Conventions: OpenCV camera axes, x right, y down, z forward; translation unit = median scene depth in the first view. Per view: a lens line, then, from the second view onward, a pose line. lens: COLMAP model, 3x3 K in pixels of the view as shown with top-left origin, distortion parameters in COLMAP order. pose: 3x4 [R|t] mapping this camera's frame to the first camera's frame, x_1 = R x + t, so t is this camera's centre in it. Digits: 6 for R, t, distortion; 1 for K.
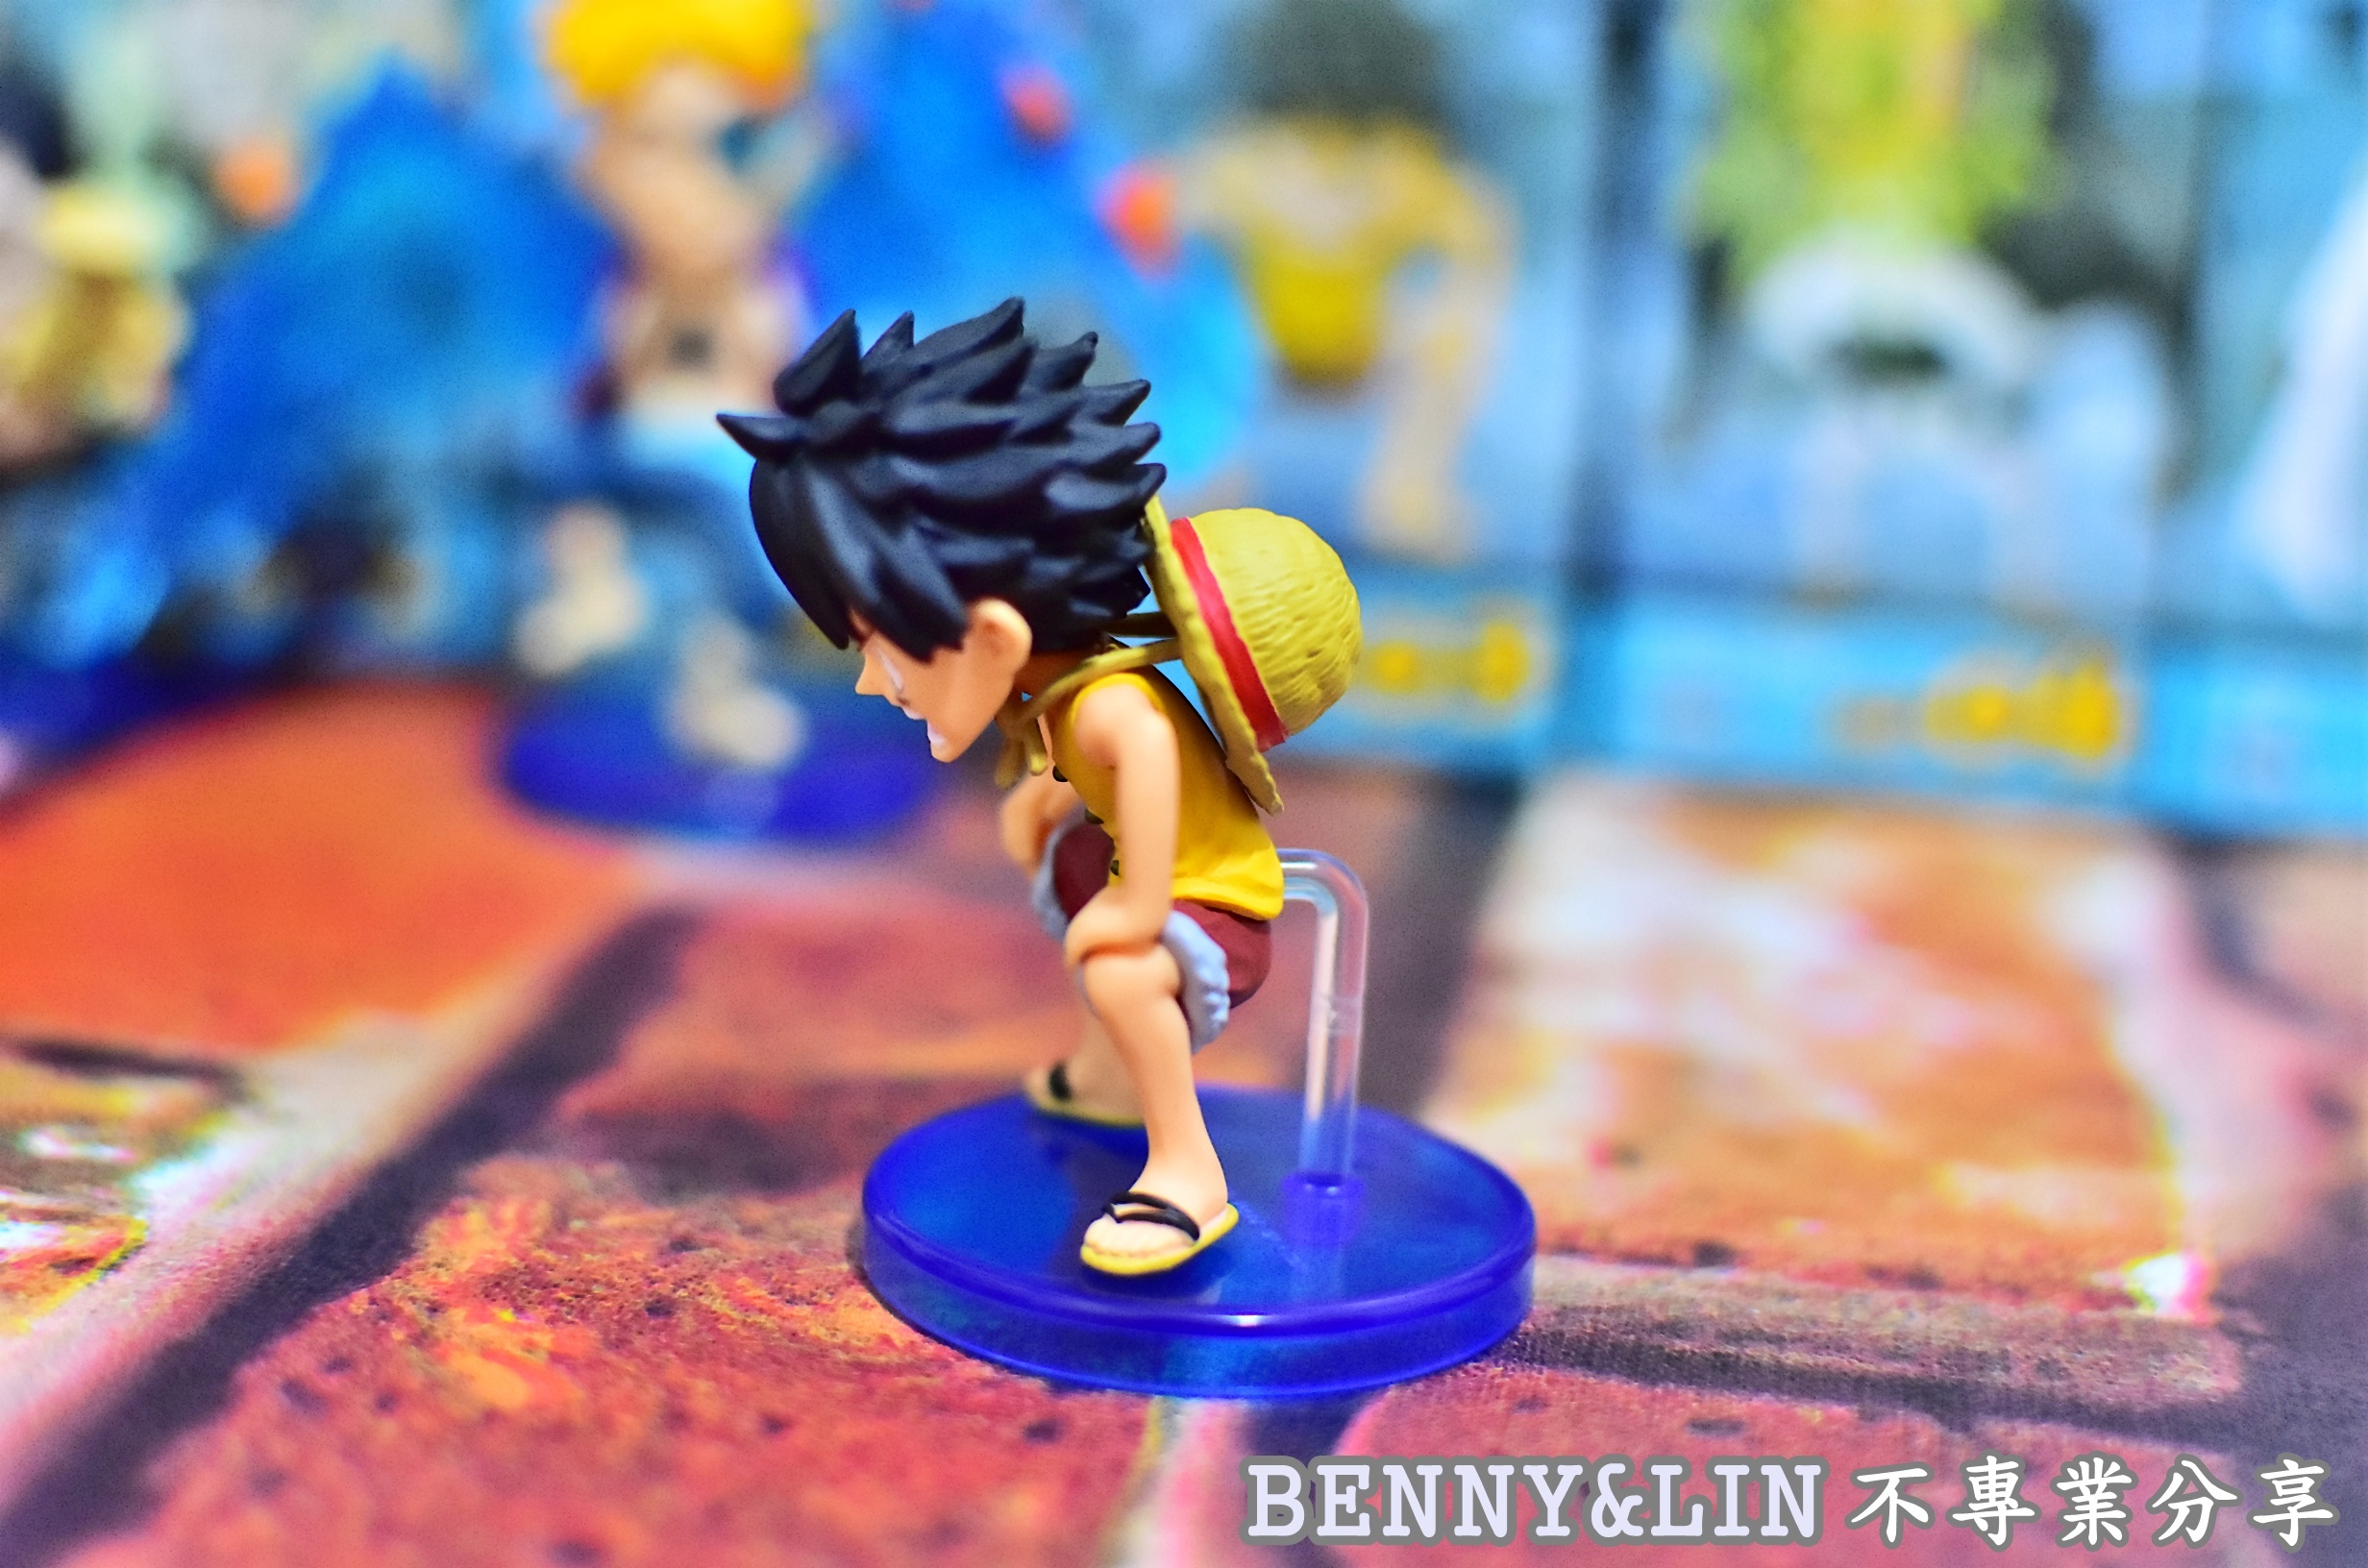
lens RADIAL K [[3877.1, 0, 1184.0], [0, 3877.1, 784.0], [0, 0, 1]] dist [-0.212987, 0.051610]
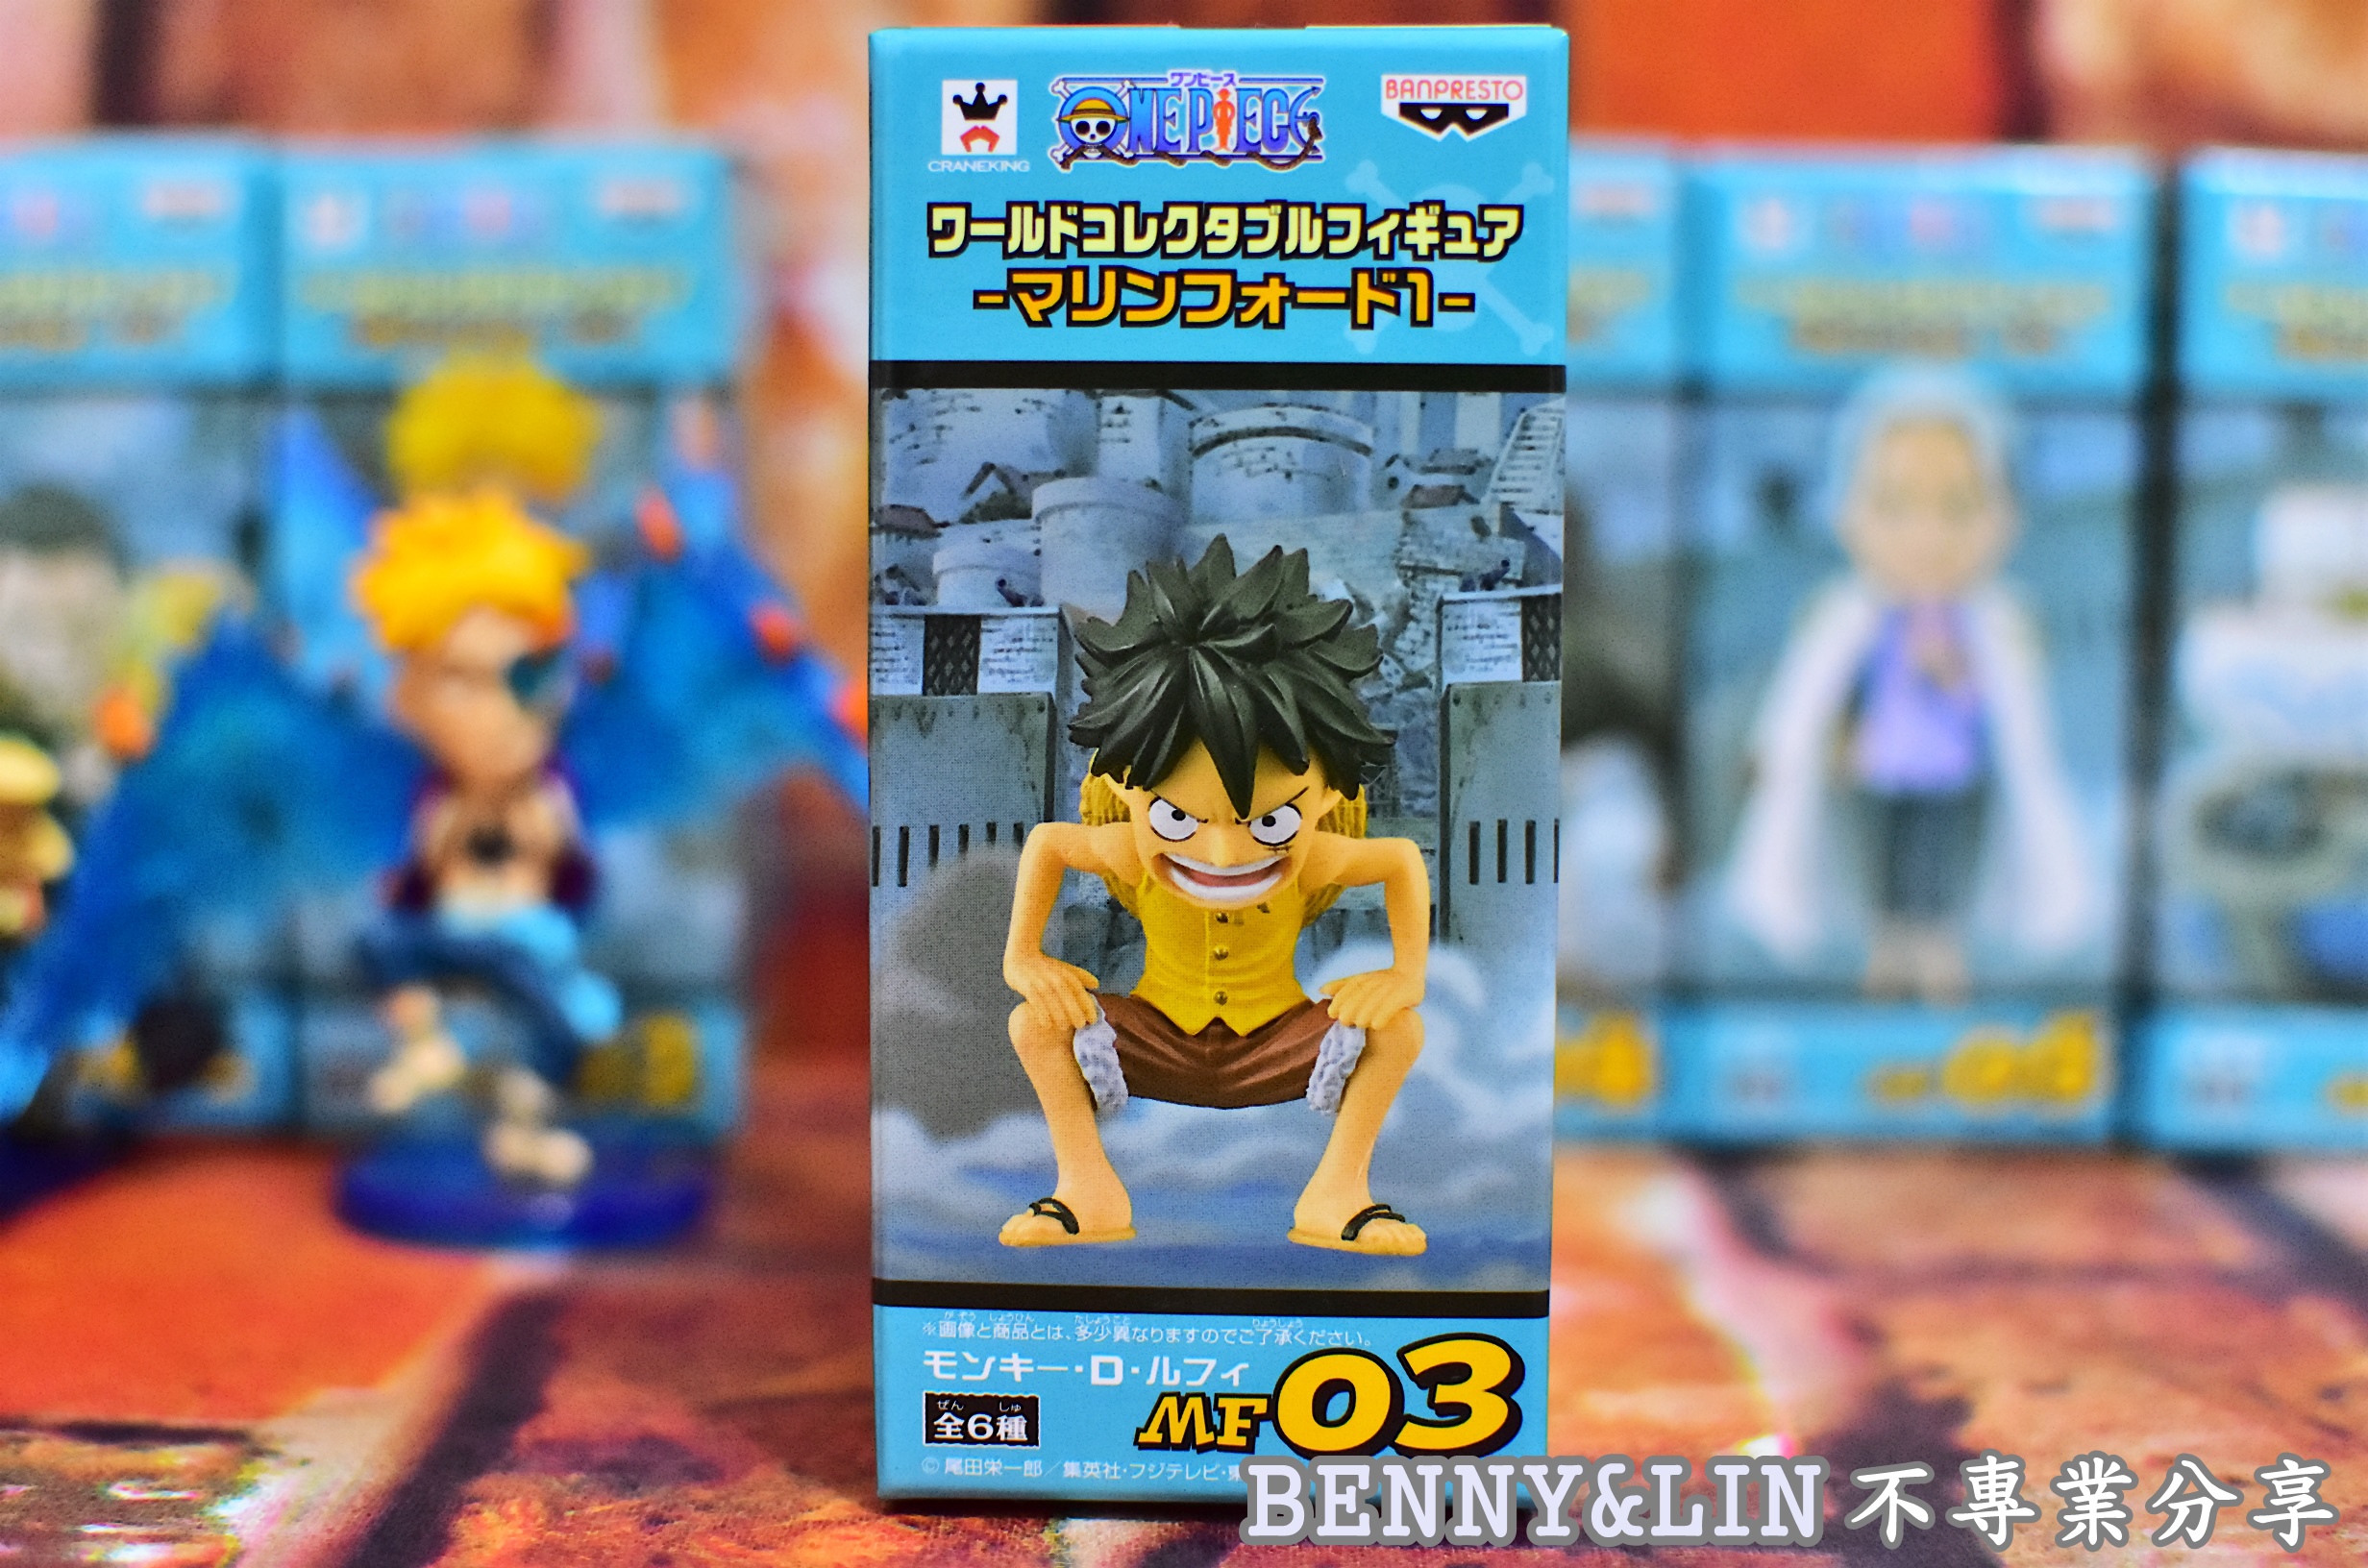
lens RADIAL K [[3877.1, 0, 1184.0], [0, 3877.1, 784.0], [0, 0, 1]] dist [-0.212987, 0.051610]
pose [[0.984345, -0.064976, 0.163840, -0.141210], [0.085459, 0.988938, -0.121239, 0.043675], [-0.154150, 0.133342, 0.979009, -0.296046]]
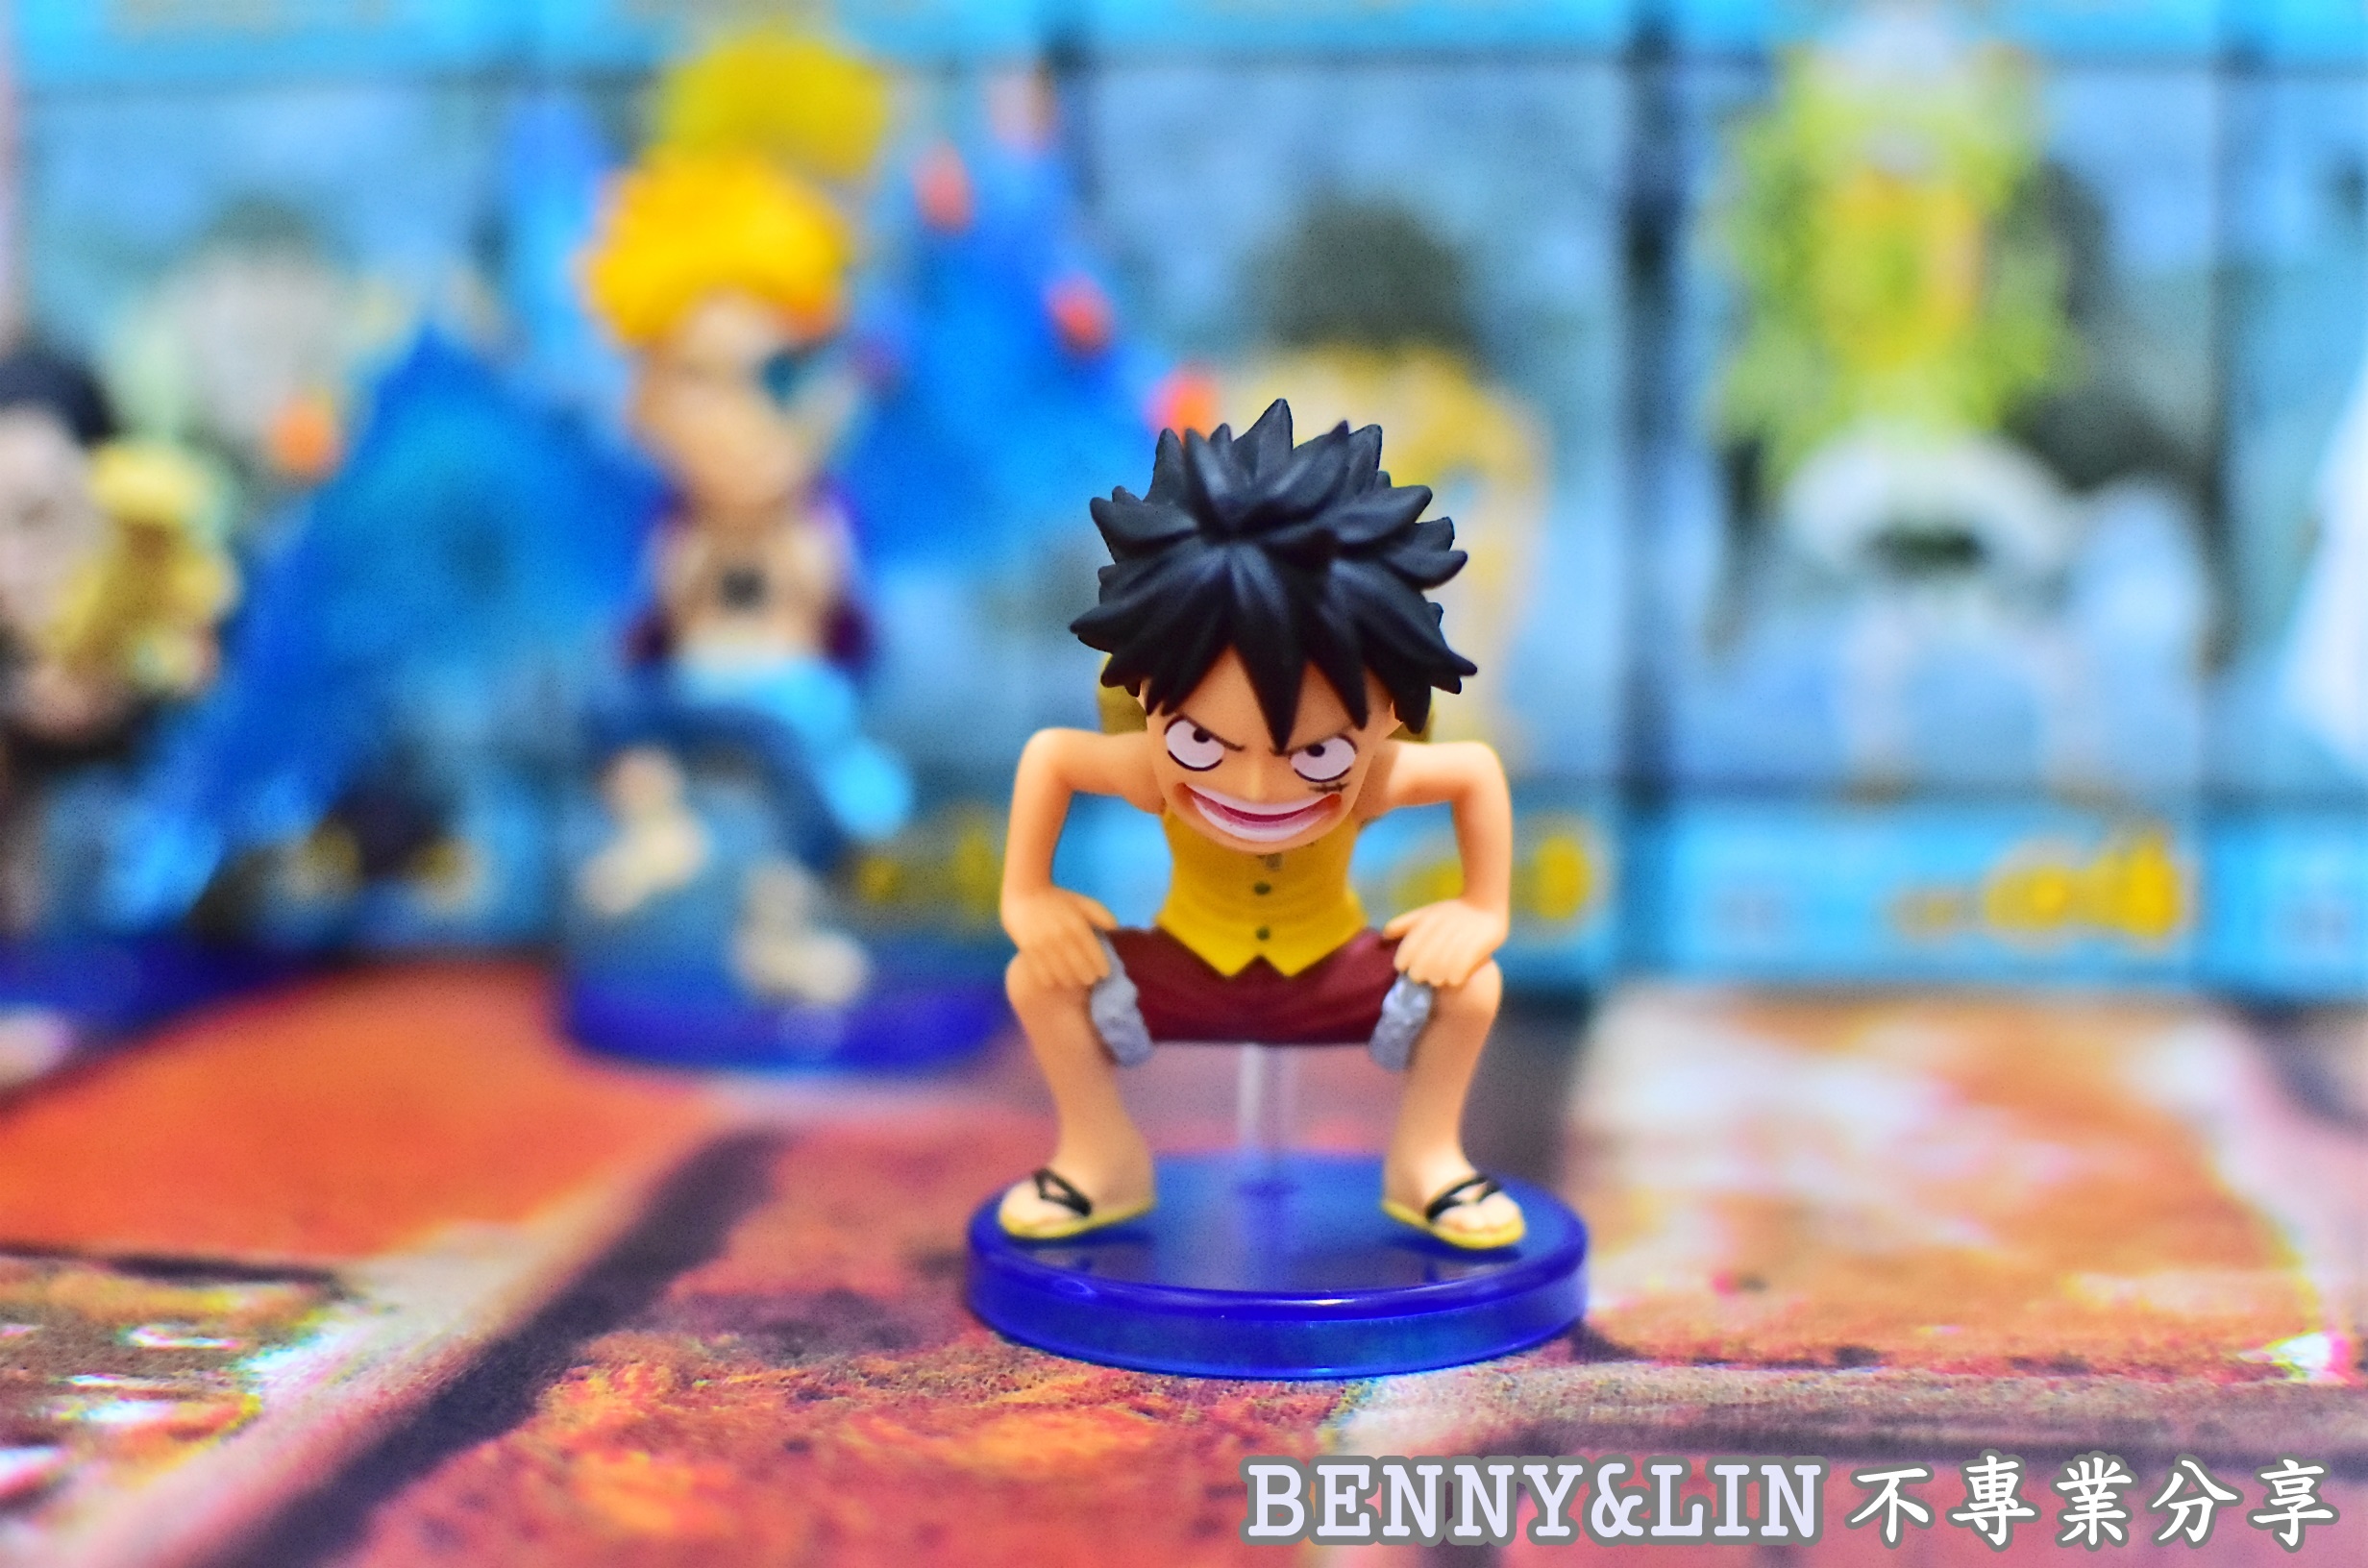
lens RADIAL K [[3877.1, 0, 1184.0], [0, 3877.1, 784.0], [0, 0, 1]] dist [-0.212987, 0.051610]
pose [[0.998462, -0.053587, 0.014225, -0.038677], [0.054912, 0.991216, -0.120317, 0.083123], [-0.007653, 0.120913, 0.992634, 0.009901]]
